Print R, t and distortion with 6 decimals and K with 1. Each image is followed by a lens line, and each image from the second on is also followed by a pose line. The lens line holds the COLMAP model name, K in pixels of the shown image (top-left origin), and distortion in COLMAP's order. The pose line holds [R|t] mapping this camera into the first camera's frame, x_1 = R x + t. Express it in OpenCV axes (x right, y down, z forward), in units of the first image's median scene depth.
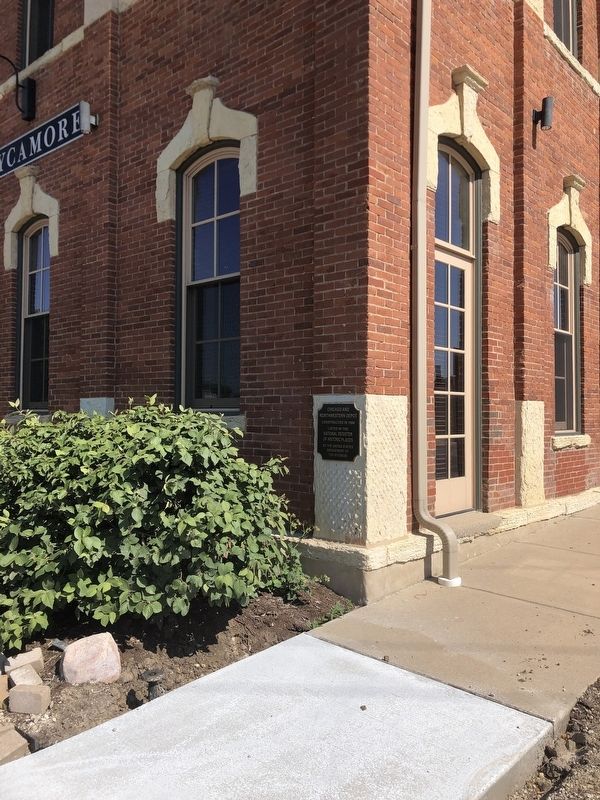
lens RADIAL K [[648.3, 0, 304.9], [0, 648.3, 401.8], [0, 0, 1]] dist [0.020414, 0.003493]
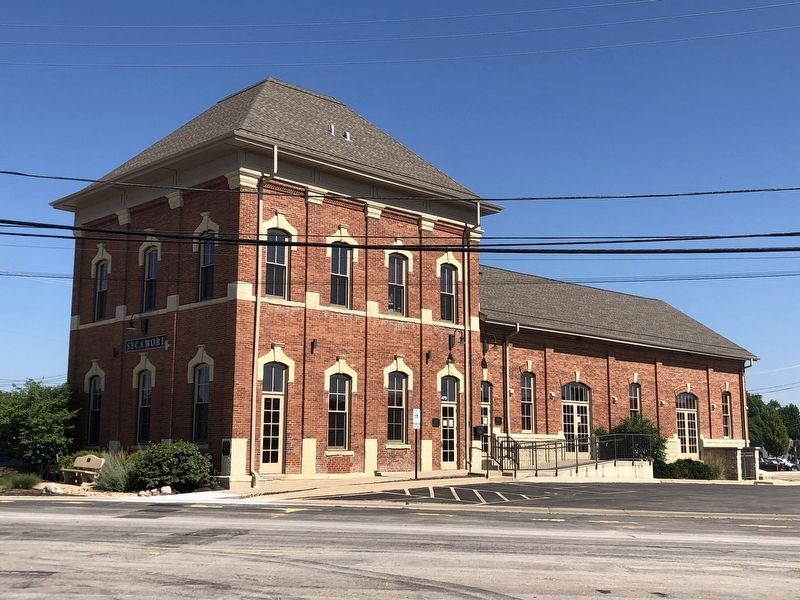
lens RADIAL K [[949.7, 0, 398.6], [0, 949.7, 295.6], [0, 0, 1]] dist [0.028475, 0.000000]
pose [[0.997769, -0.019478, -0.063851, 1.535356], [0.010359, 0.990076, -0.140150, -0.052525], [0.065947, 0.139175, 0.988069, -4.969433]]
